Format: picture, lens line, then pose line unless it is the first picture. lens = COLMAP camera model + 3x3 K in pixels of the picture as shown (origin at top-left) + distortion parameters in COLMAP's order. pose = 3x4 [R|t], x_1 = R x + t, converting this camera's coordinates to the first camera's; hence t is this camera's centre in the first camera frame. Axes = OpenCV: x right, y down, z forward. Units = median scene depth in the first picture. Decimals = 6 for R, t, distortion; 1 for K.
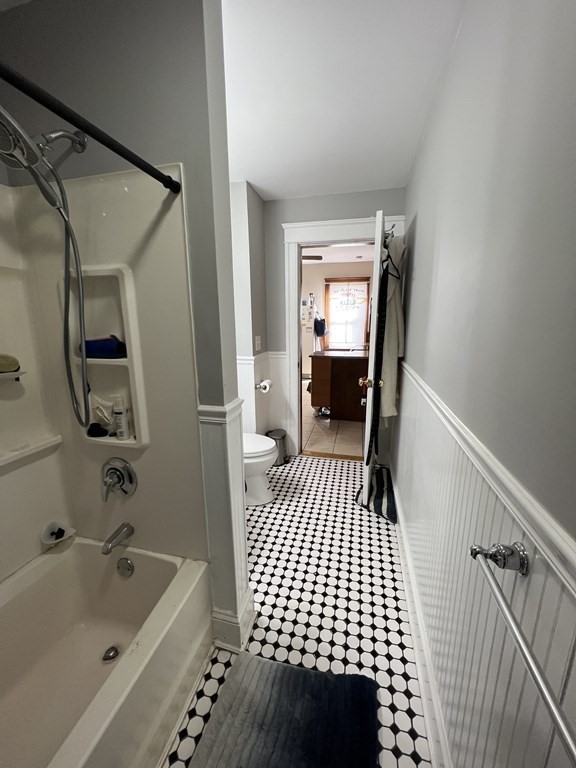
lens RADIAL K [[308.0, 0, 288.0], [0, 308.0, 384.0], [0, 0, 1]] dist [-0.001937, 0.000282]
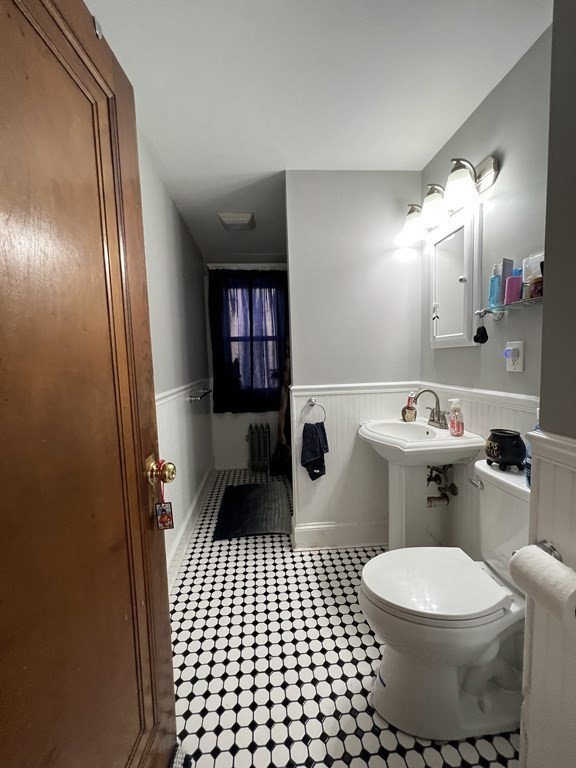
lens RADIAL K [[308.0, 0, 288.0], [0, 308.0, 384.0], [0, 0, 1]] dist [-0.001937, 0.000282]
pose [[-0.944428, 0.072900, -0.320533, 0.253564], [-0.022144, 0.958774, 0.283305, -0.291308], [0.327972, 0.274659, -0.903879, 1.684362]]
